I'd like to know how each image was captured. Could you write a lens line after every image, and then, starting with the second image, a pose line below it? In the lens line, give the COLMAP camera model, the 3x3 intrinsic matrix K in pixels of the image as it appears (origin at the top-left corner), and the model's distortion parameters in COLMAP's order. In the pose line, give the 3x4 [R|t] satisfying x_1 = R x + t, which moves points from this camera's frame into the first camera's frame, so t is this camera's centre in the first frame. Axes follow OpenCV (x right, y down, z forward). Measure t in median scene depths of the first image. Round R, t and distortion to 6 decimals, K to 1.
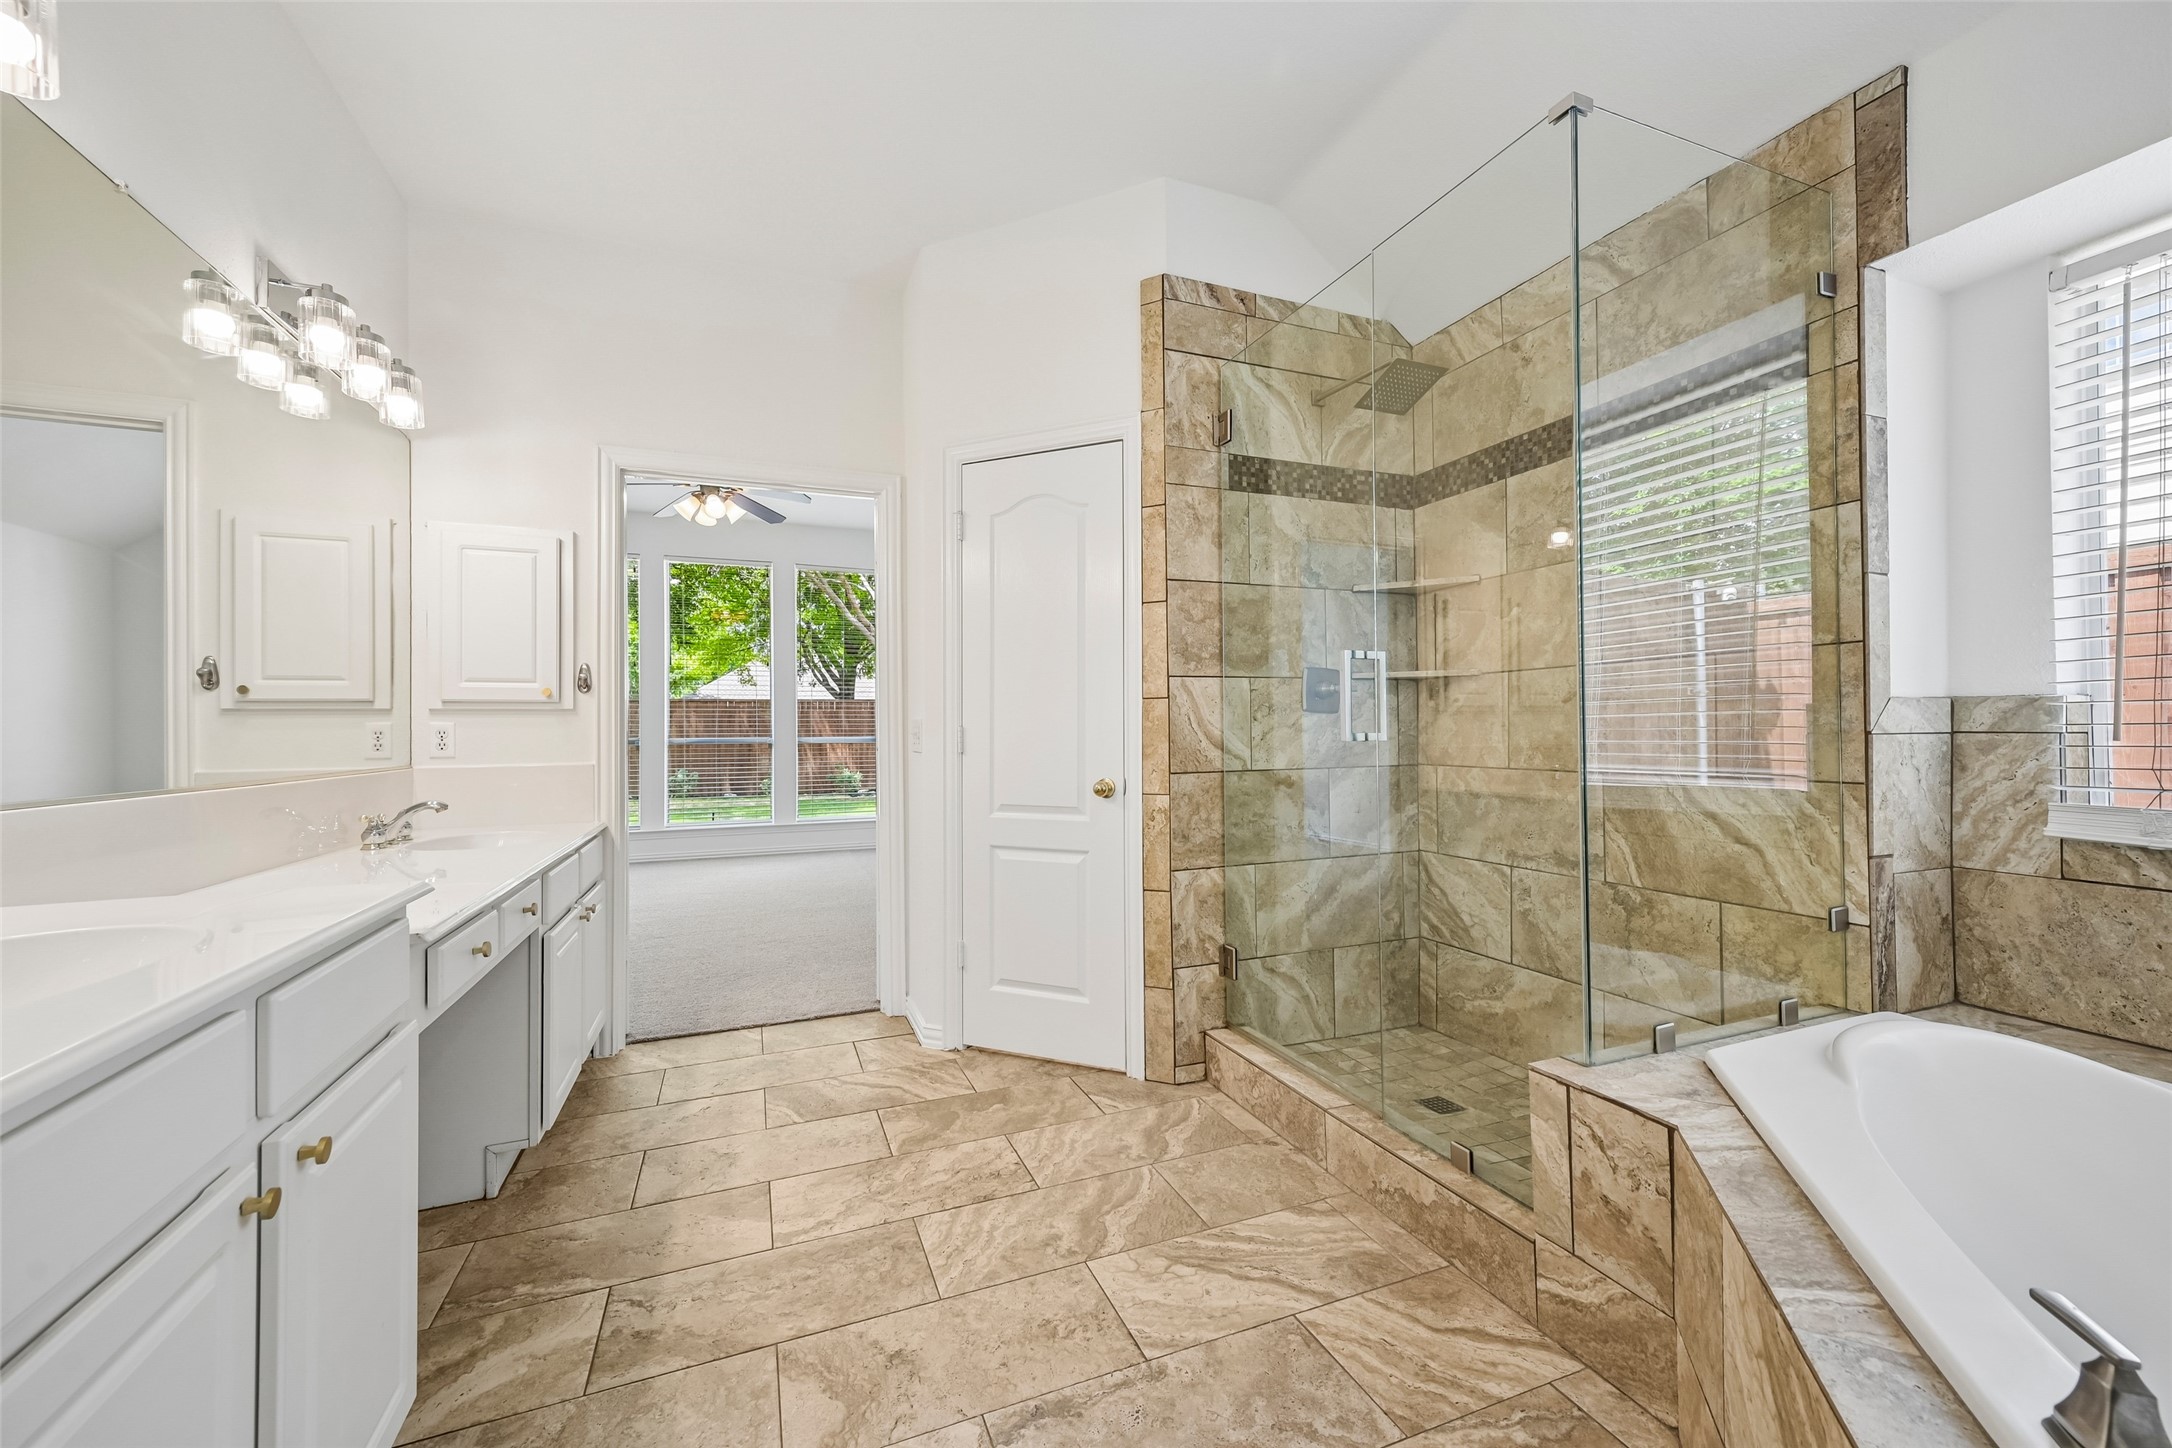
lens RADIAL K [[855.0, 0, 1094.9], [0, 855.0, 719.7], [0, 0, 1]] dist [-0.000830, -0.000005]
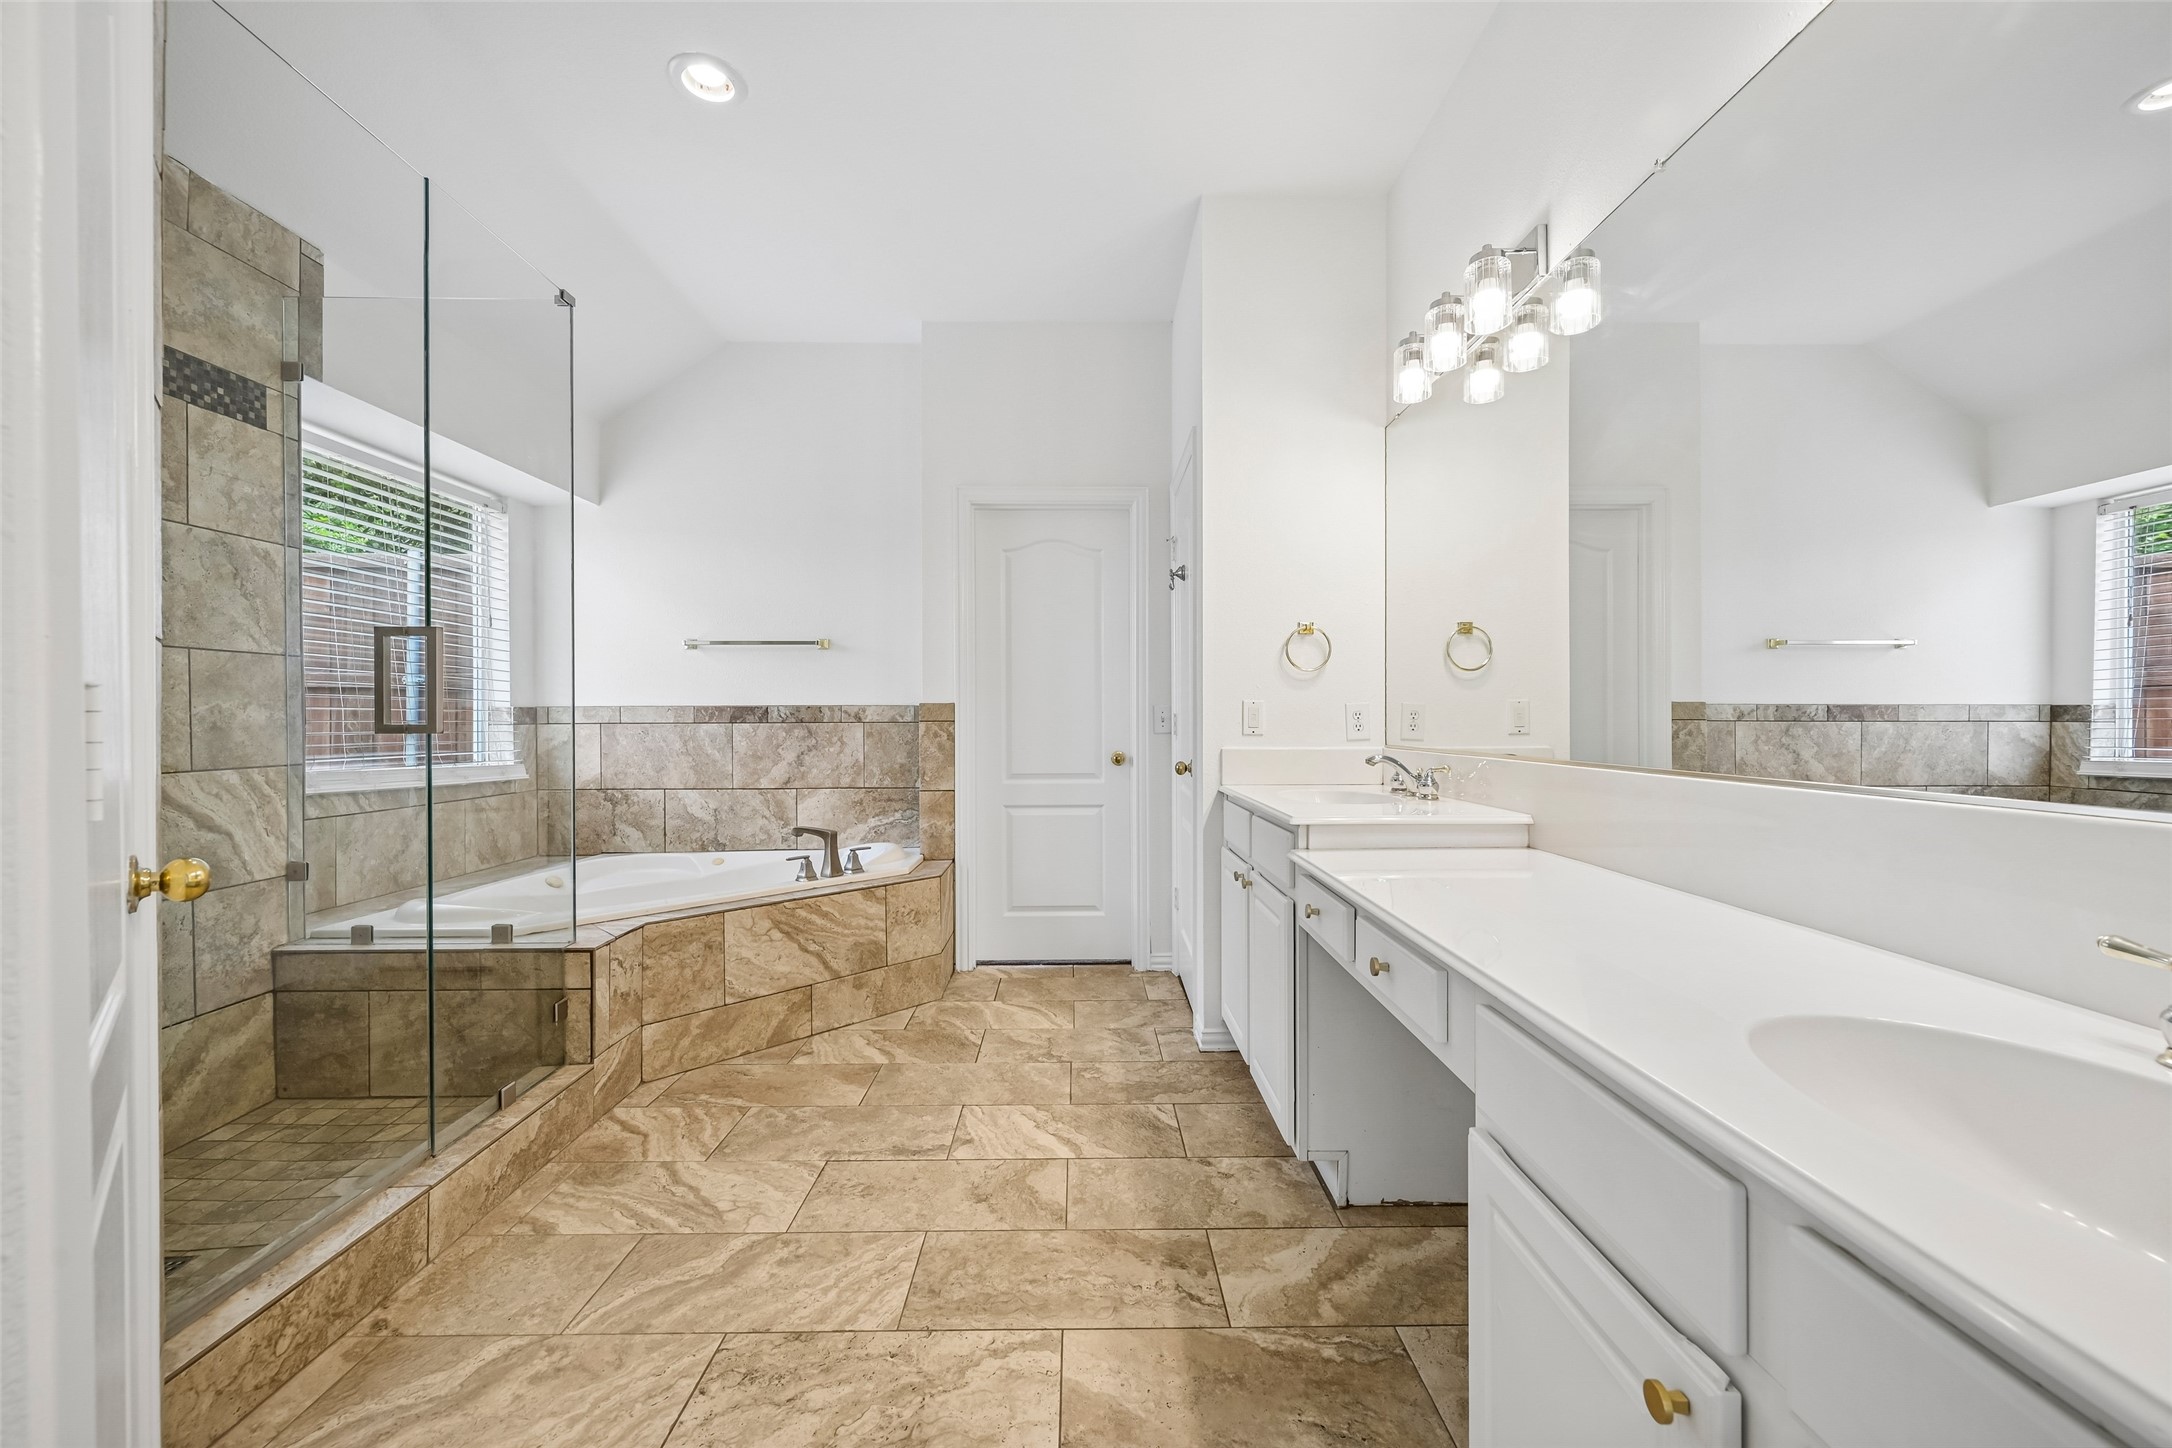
lens RADIAL K [[839.8, 0, 1074.1], [0, 839.8, 721.2], [0, 0, 1]] dist [-0.001382, -0.000098]
pose [[-0.924404, 0.009440, 0.381299, -0.640818], [0.005180, 0.999912, -0.012196, 0.027223], [-0.381381, -0.009299, -0.924371, 1.597571]]
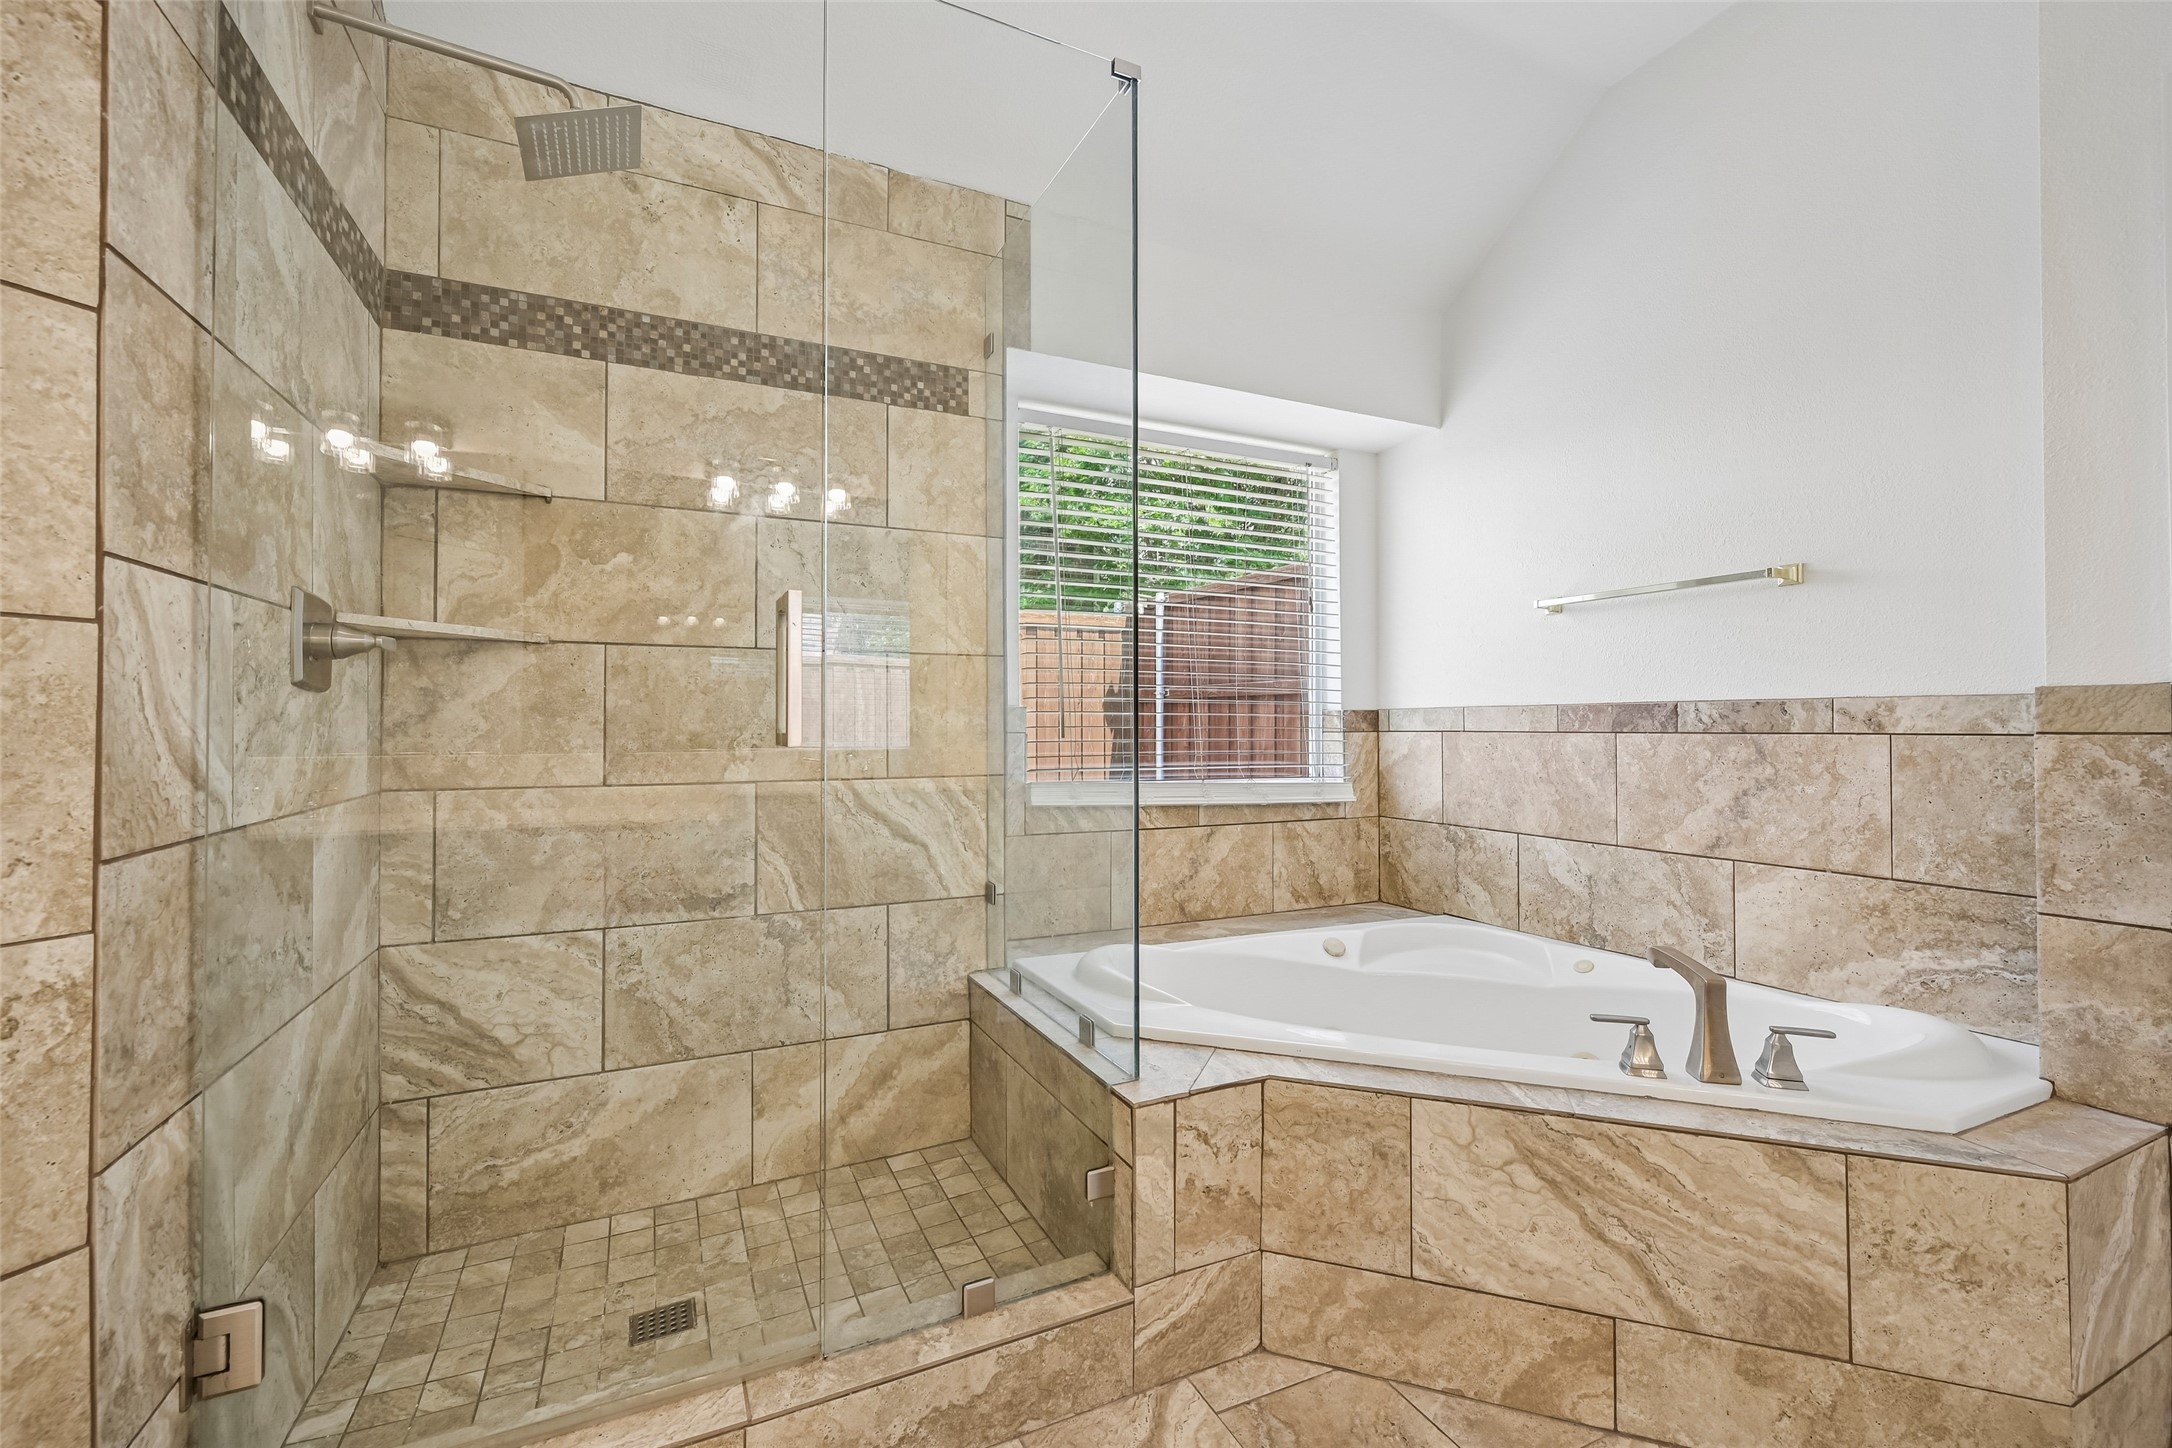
lens RADIAL K [[908.1, 0, 1091.9], [0, 908.1, 716.9], [0, 0, 1]] dist [-0.001284, -0.000211]
pose [[-0.055972, 0.018339, 0.998264, -0.349278], [-0.012798, 0.999736, -0.019083, 0.014468], [-0.998350, -0.013844, -0.055722, 0.868173]]
